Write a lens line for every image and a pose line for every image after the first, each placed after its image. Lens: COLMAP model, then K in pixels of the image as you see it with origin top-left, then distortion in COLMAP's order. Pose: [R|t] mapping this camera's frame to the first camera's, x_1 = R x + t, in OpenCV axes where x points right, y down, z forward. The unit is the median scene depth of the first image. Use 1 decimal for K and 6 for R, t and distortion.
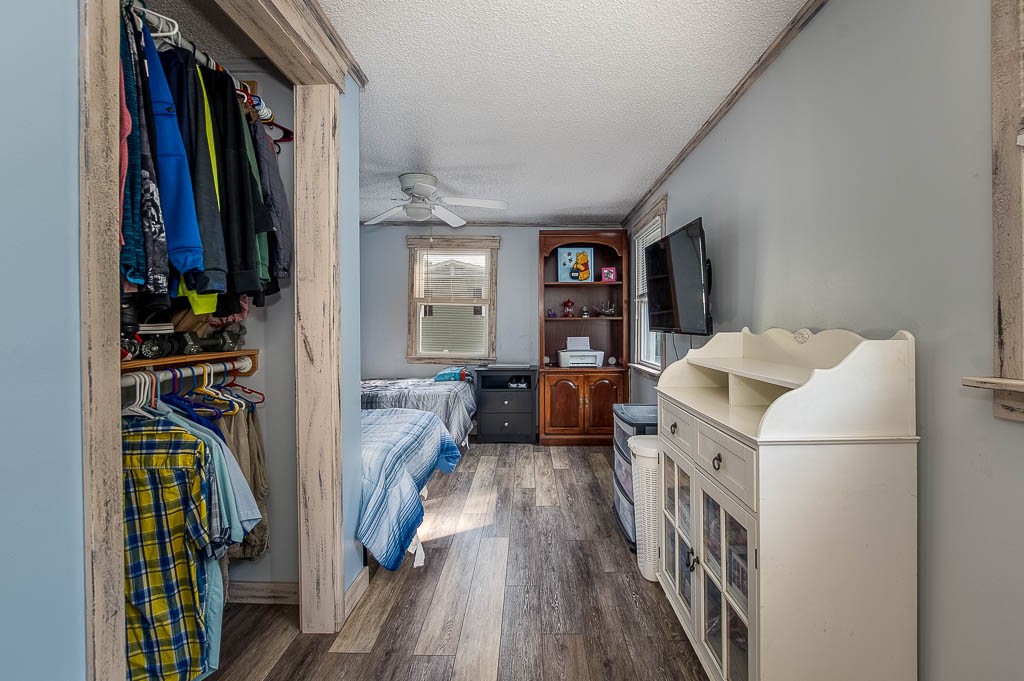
lens RADIAL K [[451.8, 0, 514.0], [0, 451.8, 334.5], [0, 0, 1]] dist [-0.017389, 0.000073]
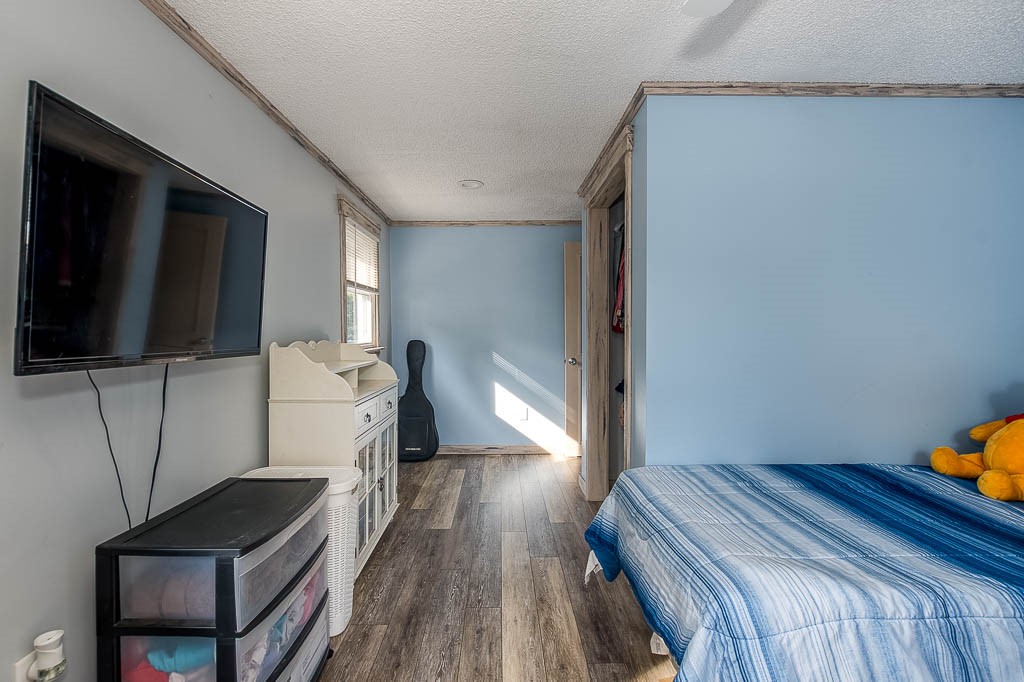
lens RADIAL K [[451.8, 0, 514.0], [0, 451.8, 335.0], [0, 0, 1]] dist [-0.017389, 0.000073]
pose [[-0.997894, 0.010932, -0.063936, 0.009814], [0.010530, 0.999923, 0.006620, -0.037754], [0.064003, 0.005933, -0.997932, 2.088441]]
